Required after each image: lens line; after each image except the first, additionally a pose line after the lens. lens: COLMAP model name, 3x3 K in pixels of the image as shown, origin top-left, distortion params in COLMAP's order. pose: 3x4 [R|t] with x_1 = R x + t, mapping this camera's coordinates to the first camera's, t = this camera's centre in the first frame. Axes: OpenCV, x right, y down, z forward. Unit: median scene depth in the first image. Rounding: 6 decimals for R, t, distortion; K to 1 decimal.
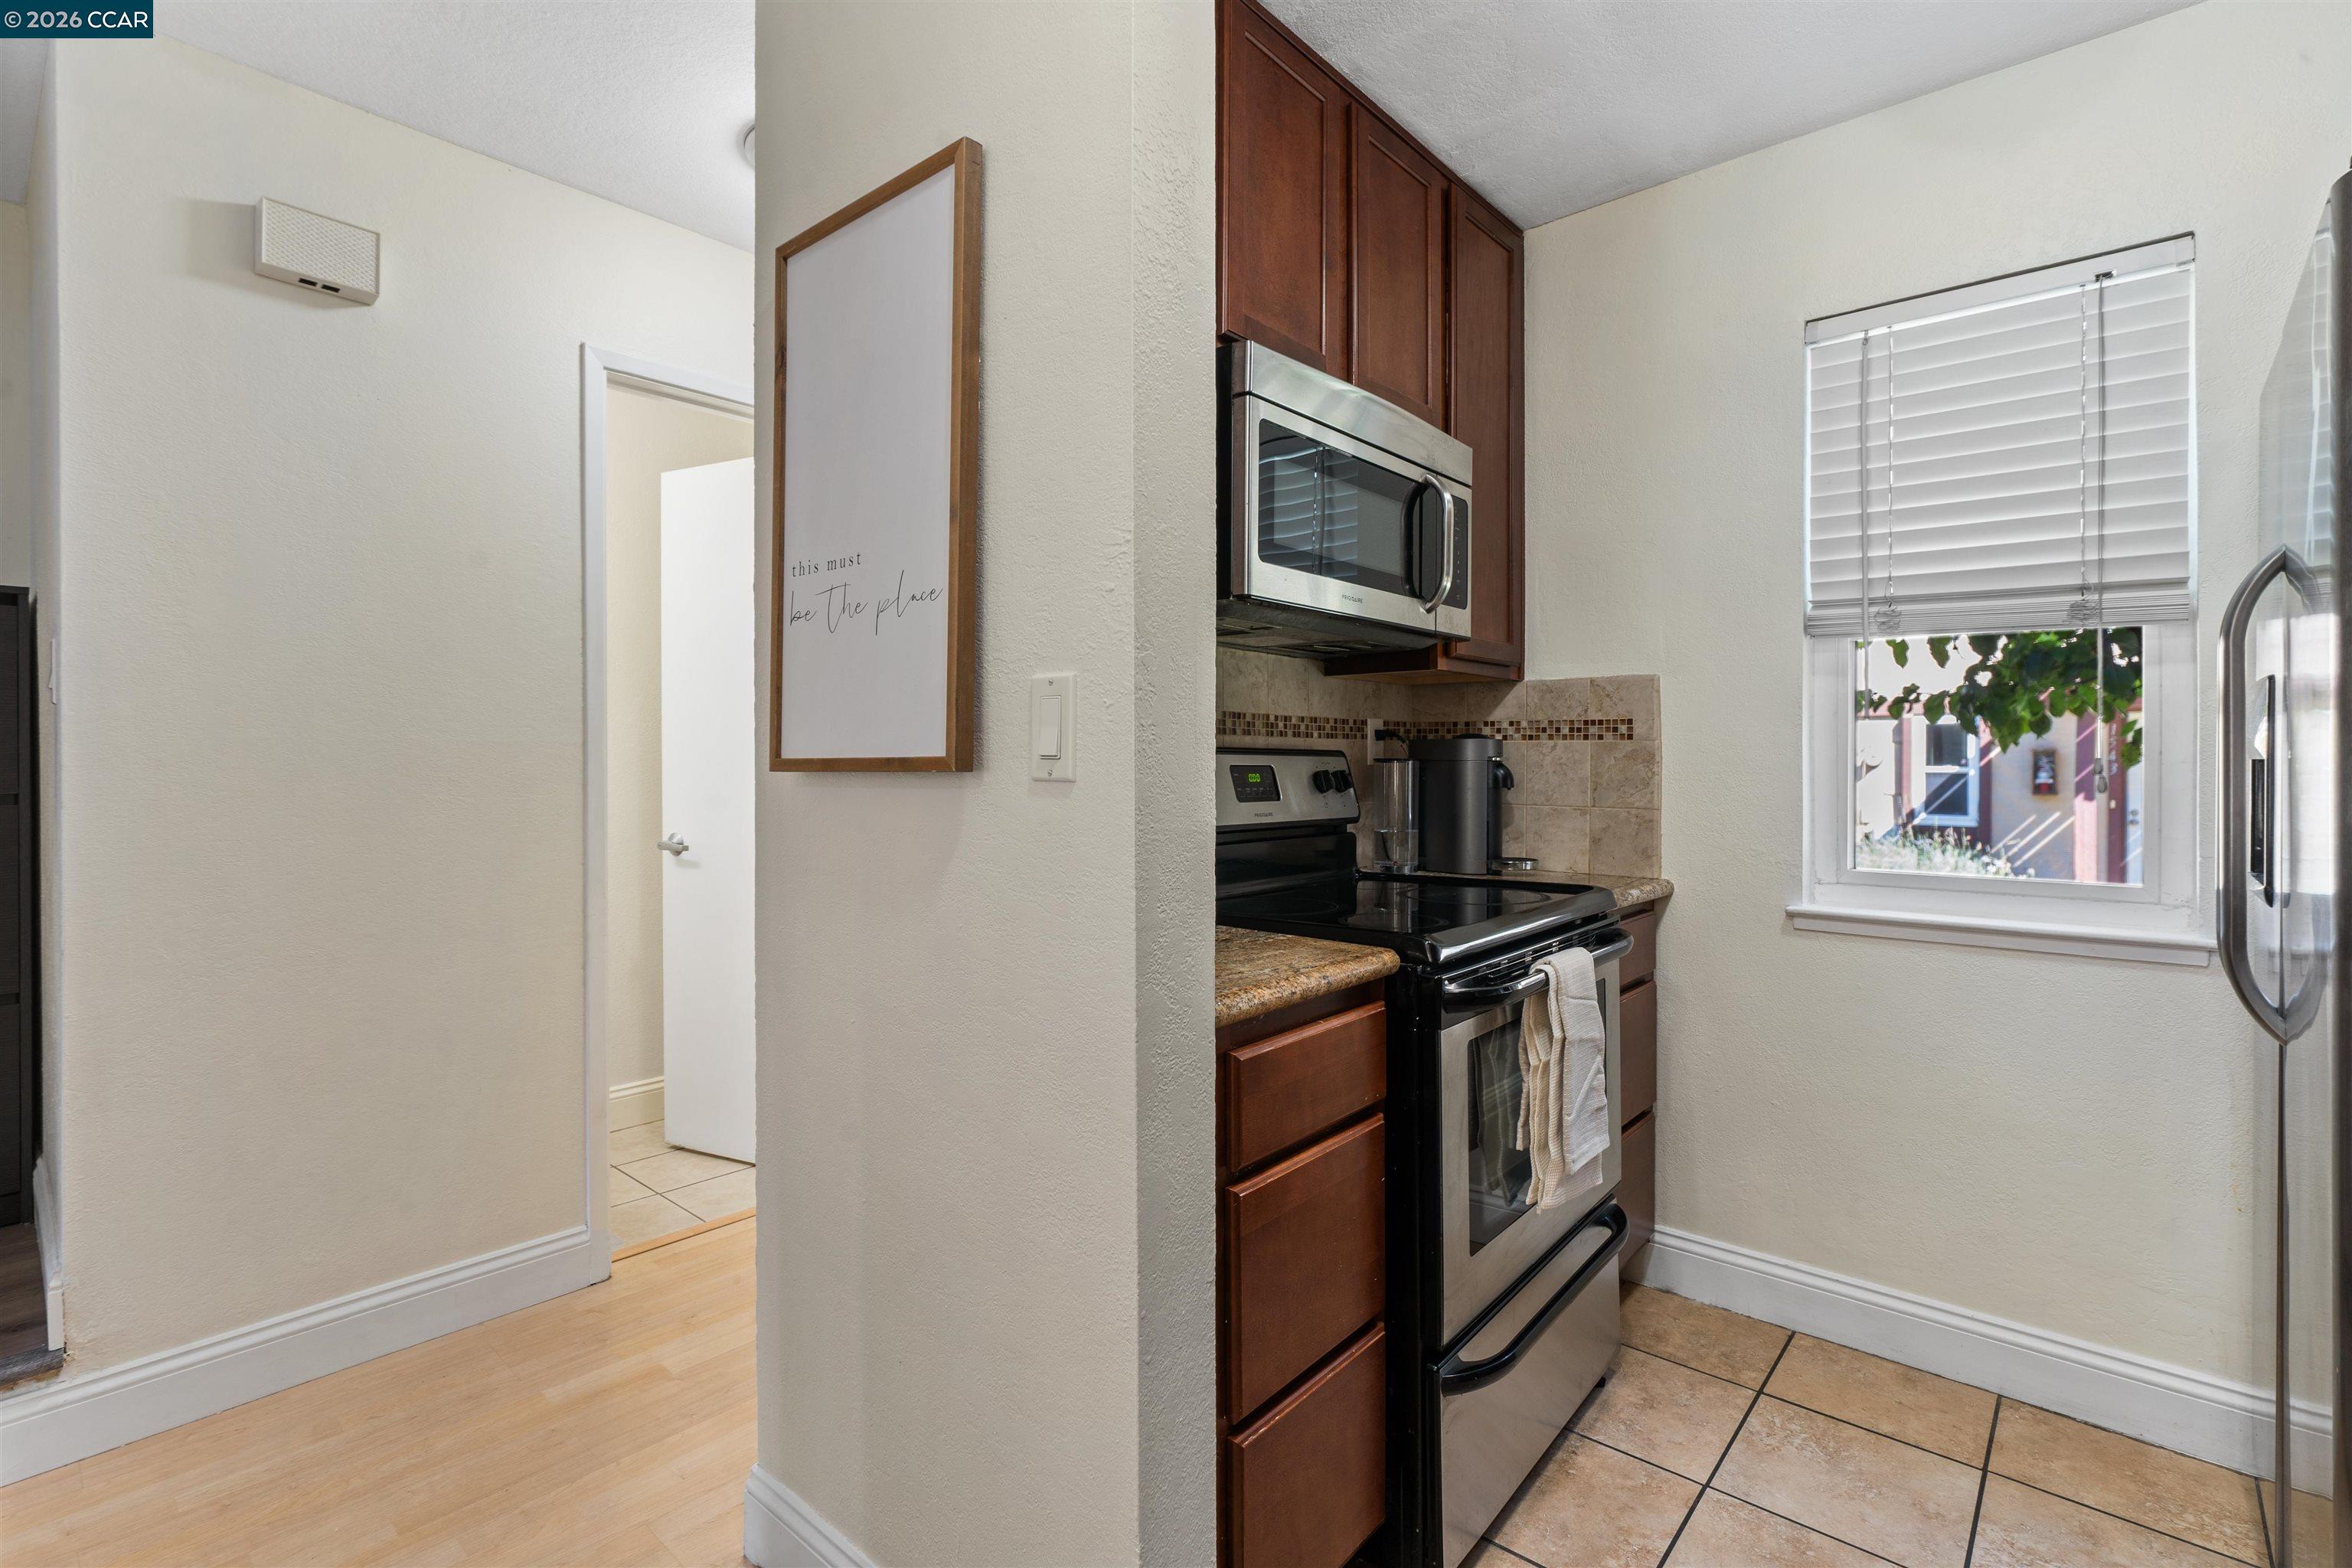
lens RADIAL K [[1067.3, 0, 1225.2], [0, 1067.3, 762.9], [0, 0, 1]] dist [-0.006207, 0.000342]
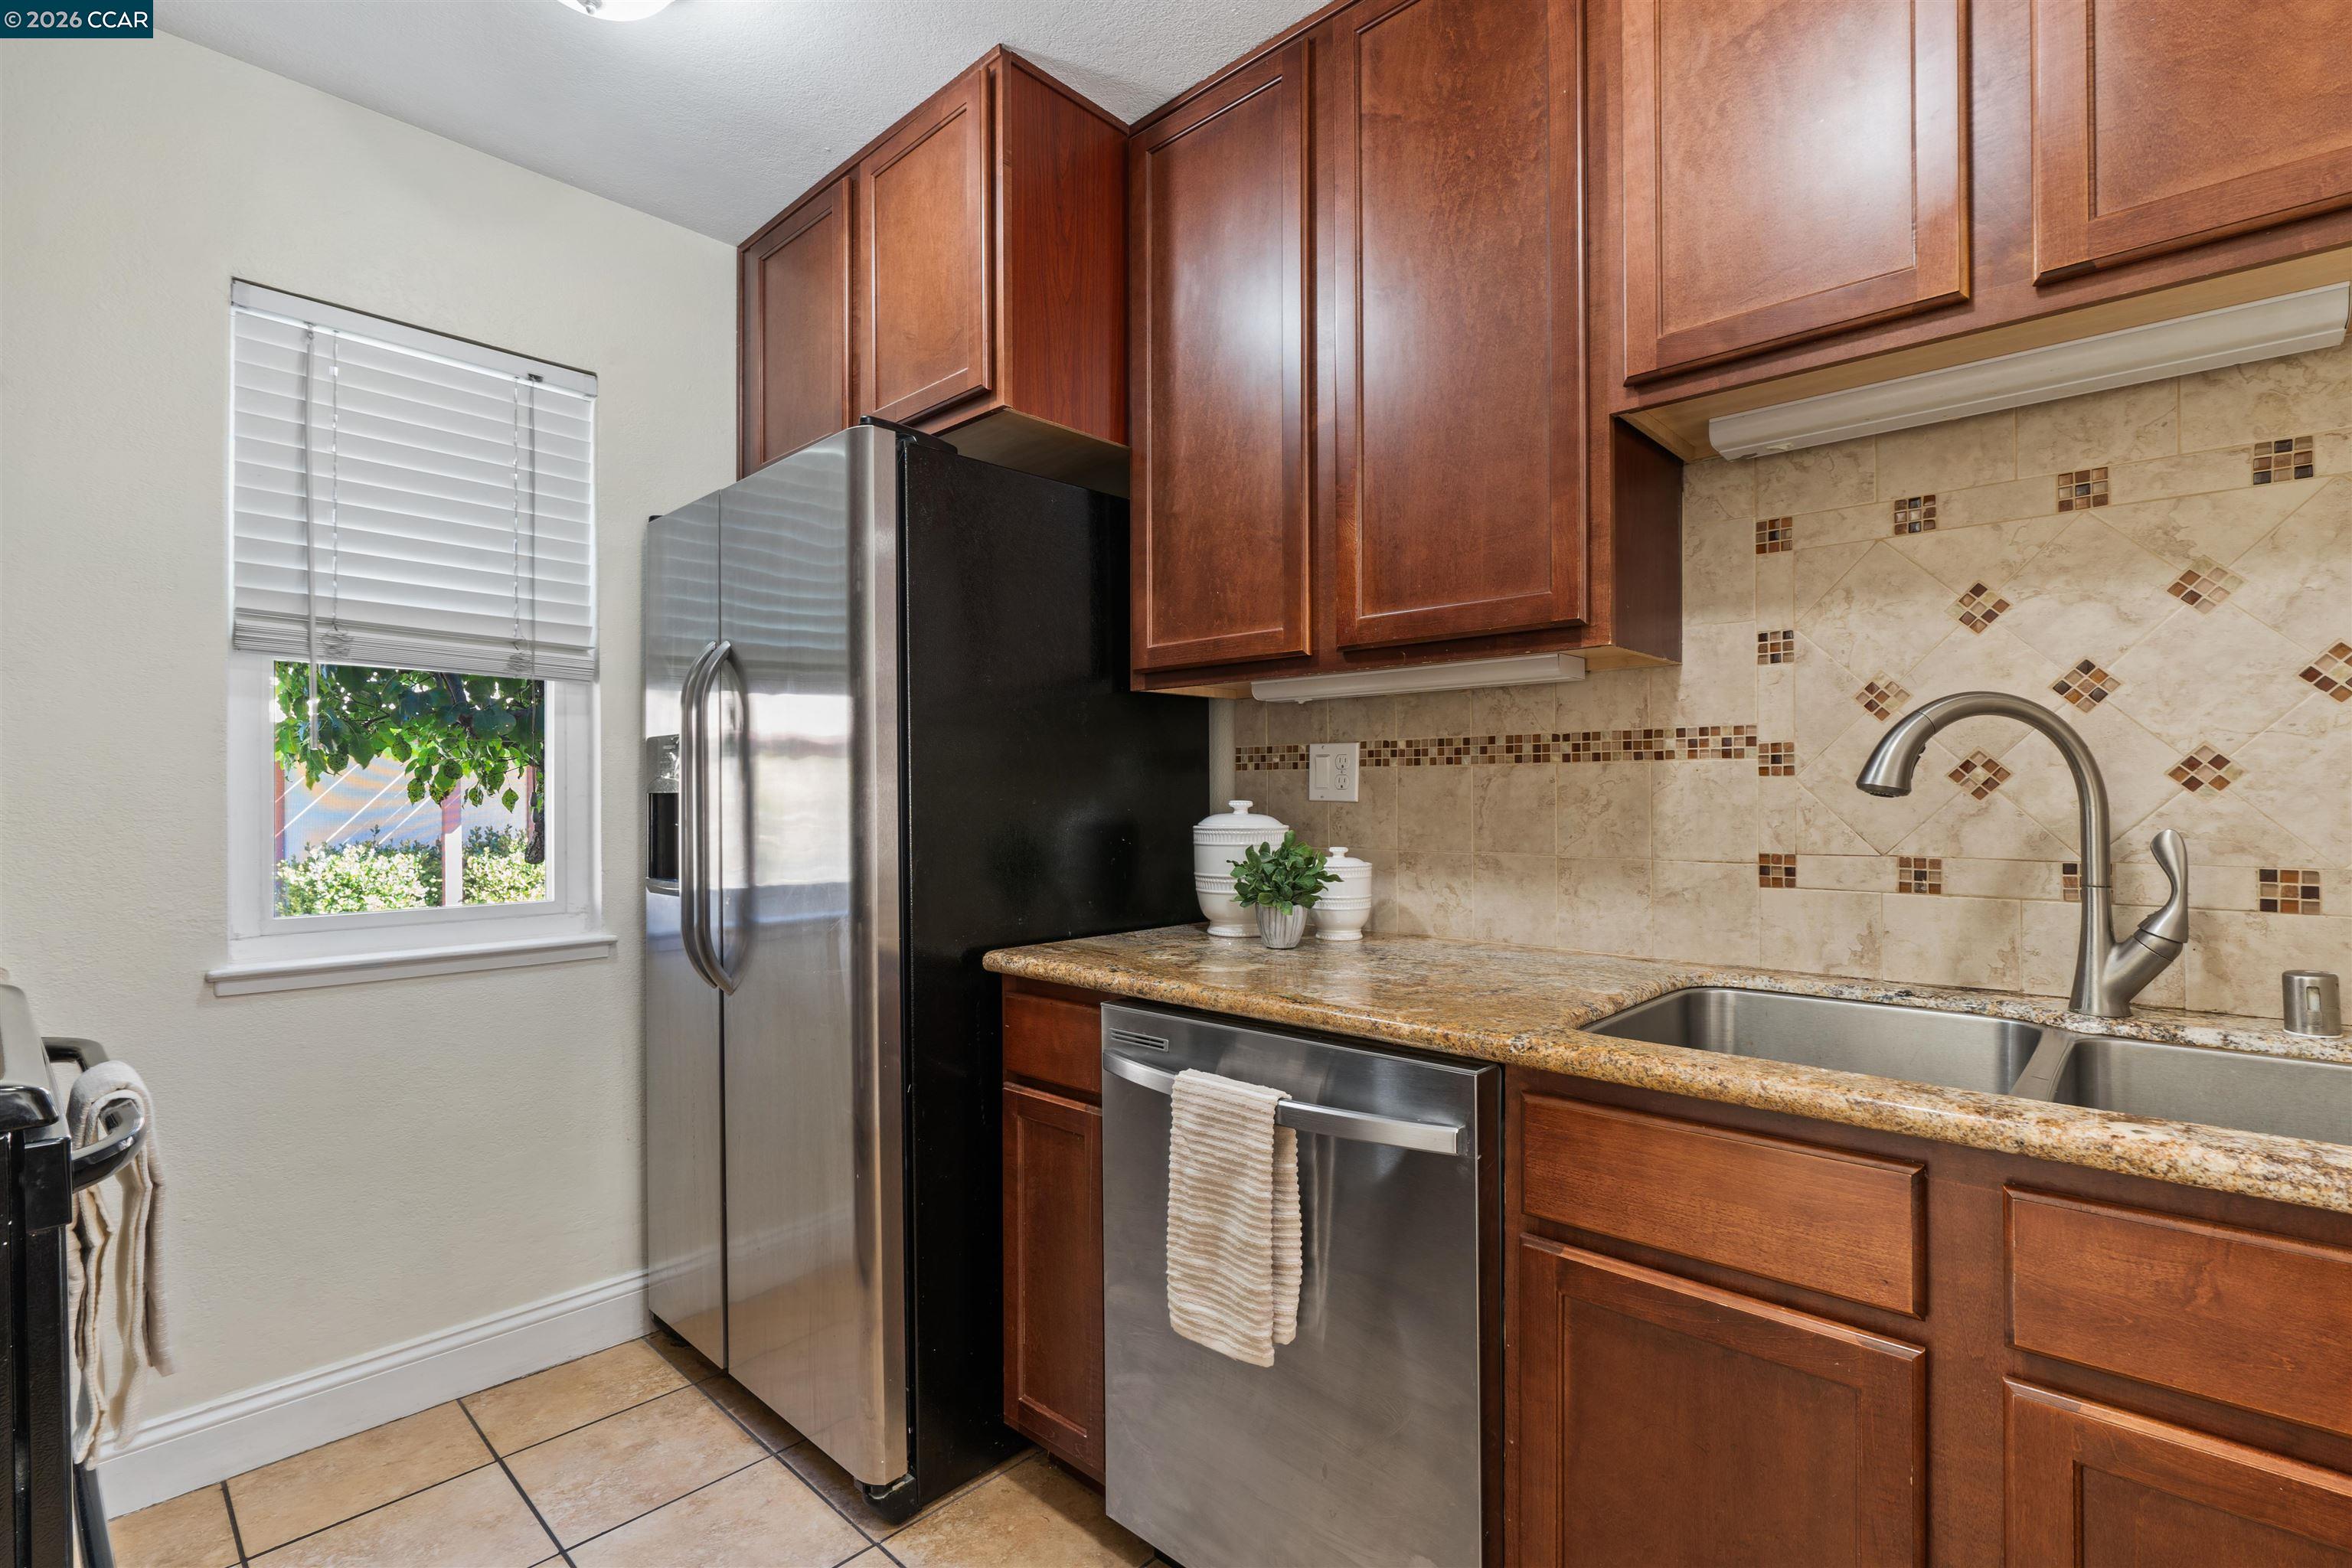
lens RADIAL K [[1067.3, 0, 1169.7], [0, 1067.3, 777.2], [0, 0, 1]] dist [-0.006207, 0.000342]
pose [[0.060268, 0.012451, 0.998105, -0.281850], [0.004780, 0.999907, -0.012762, -0.002176], [-0.998171, 0.005540, 0.060203, 0.229847]]
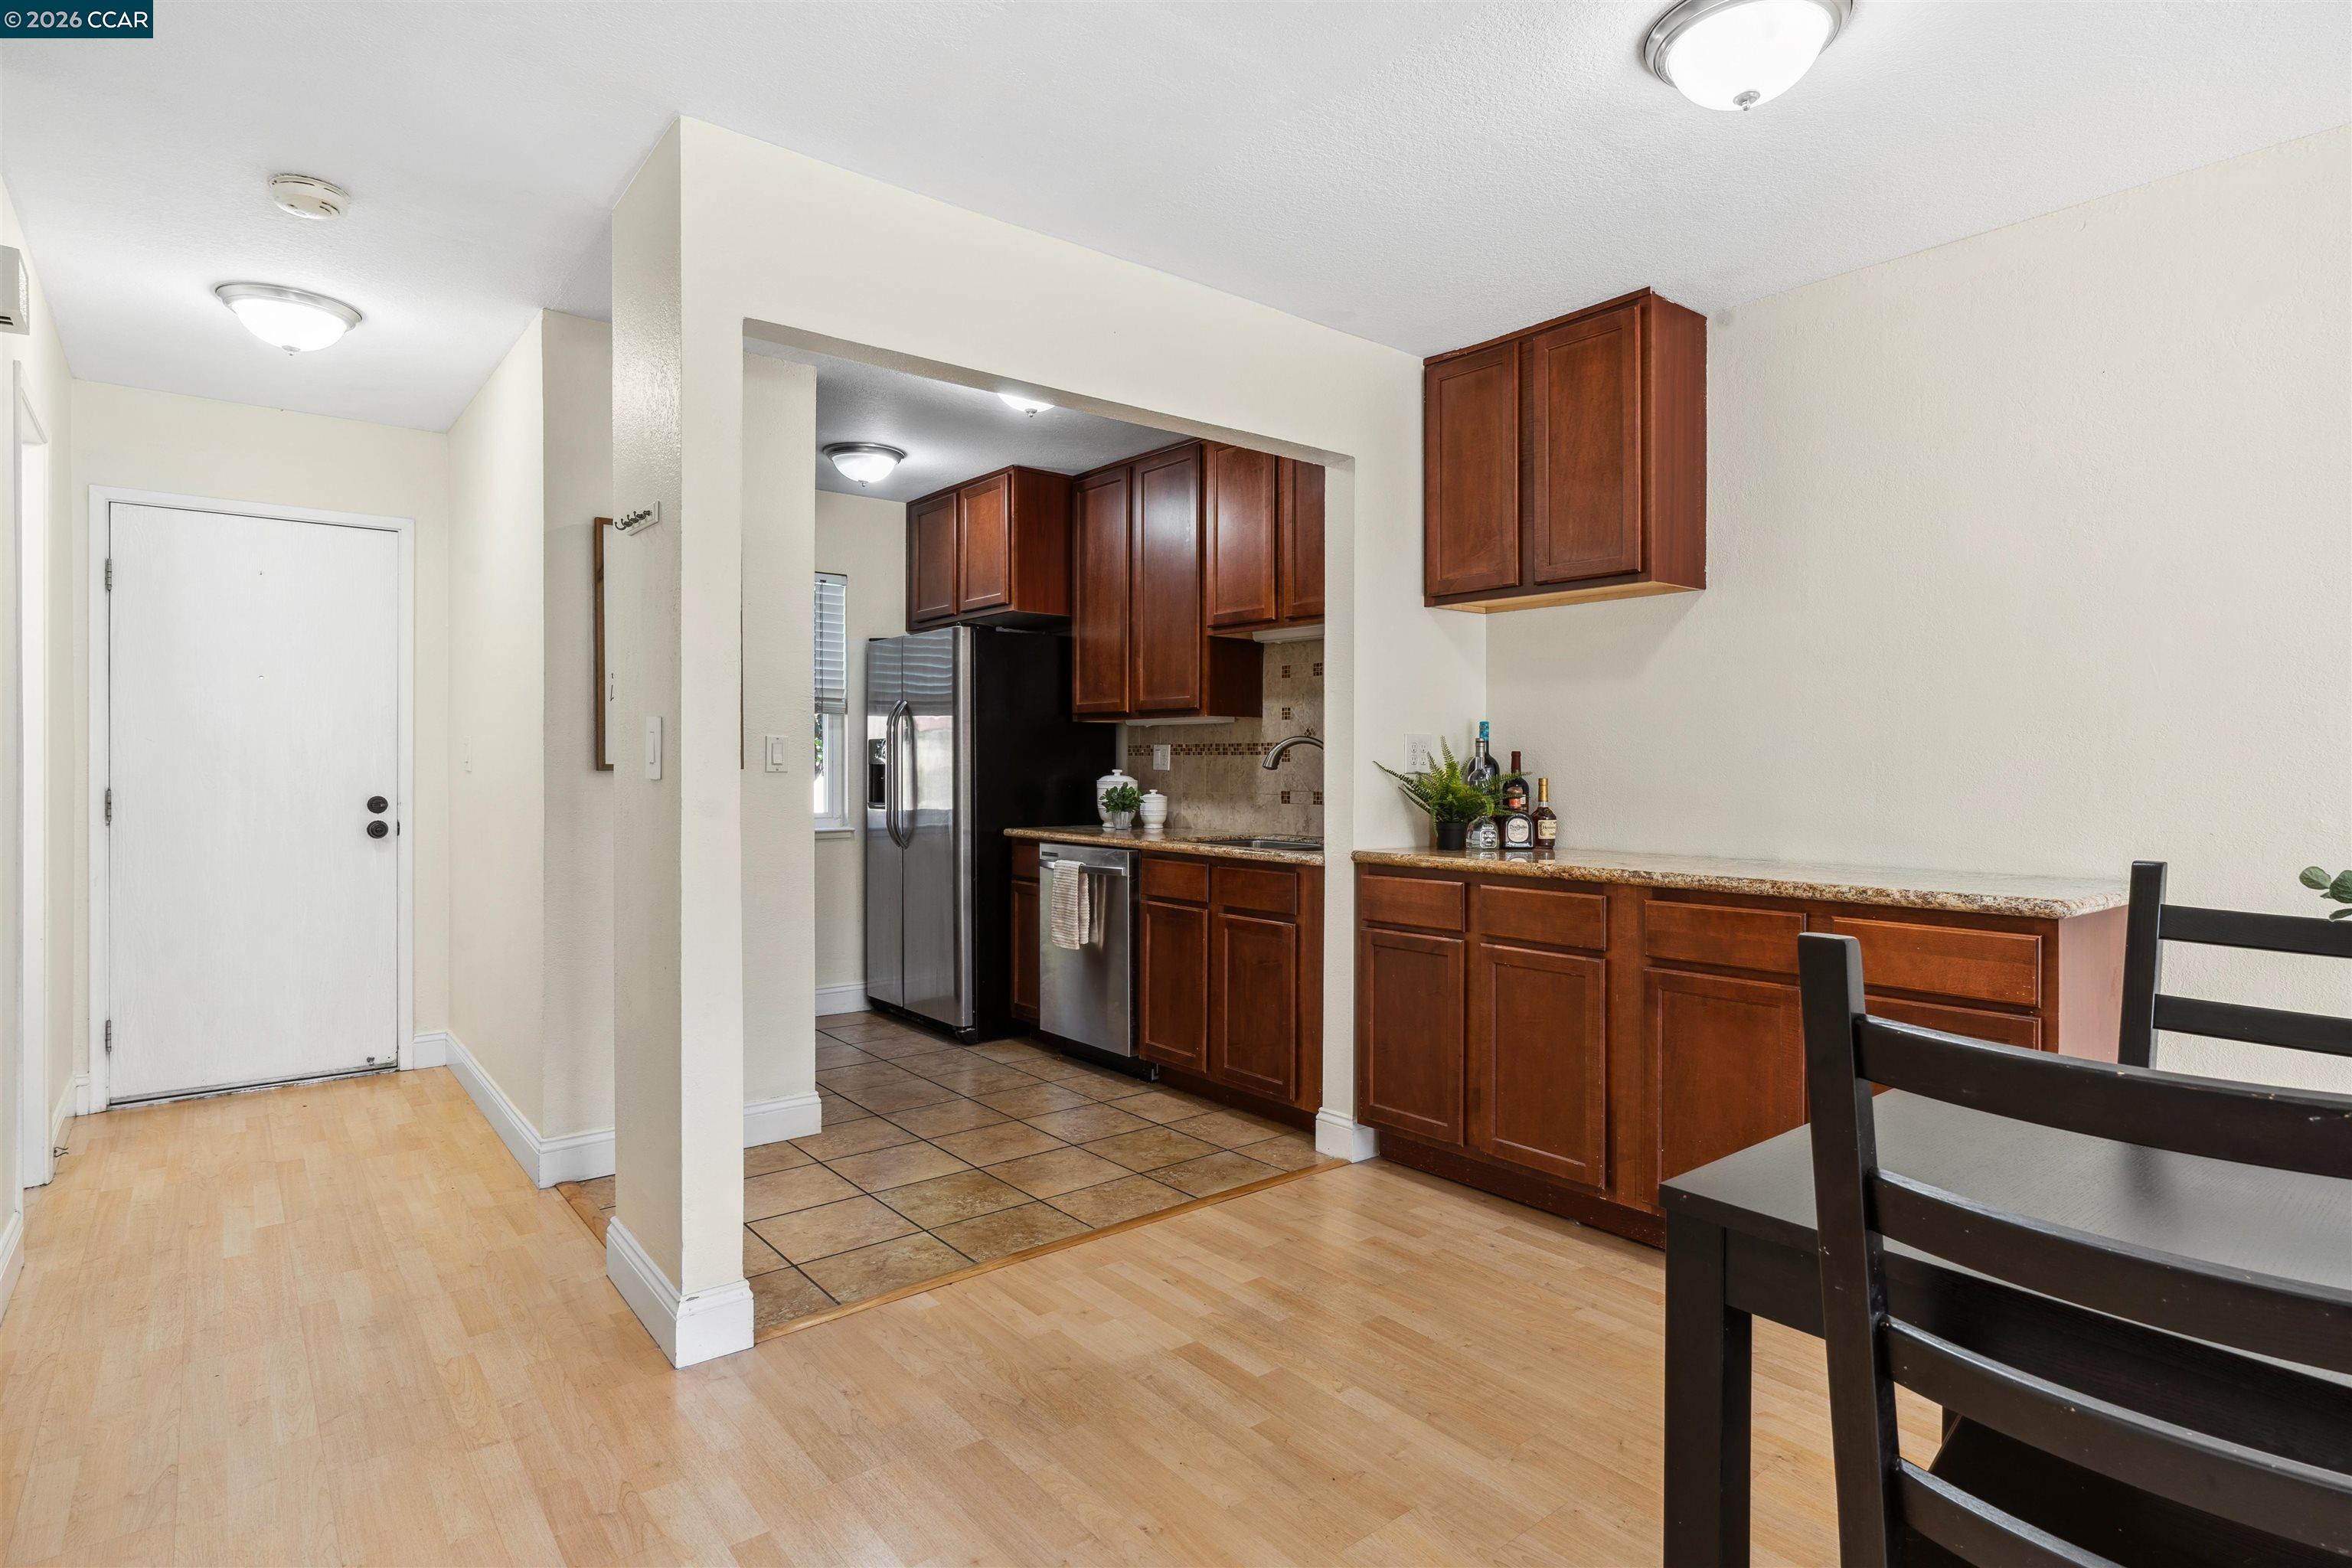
lens RADIAL K [[1197.8, 0, 1186.0], [0, 1197.8, 776.6], [0, 0, 1]] dist [0.003504, 0.000394]
pose [[0.199976, -0.010635, 0.979743, -1.850650], [-0.003854, 0.999925, 0.011641, -0.008387], [-0.979793, -0.006104, 0.199920, -0.463385]]
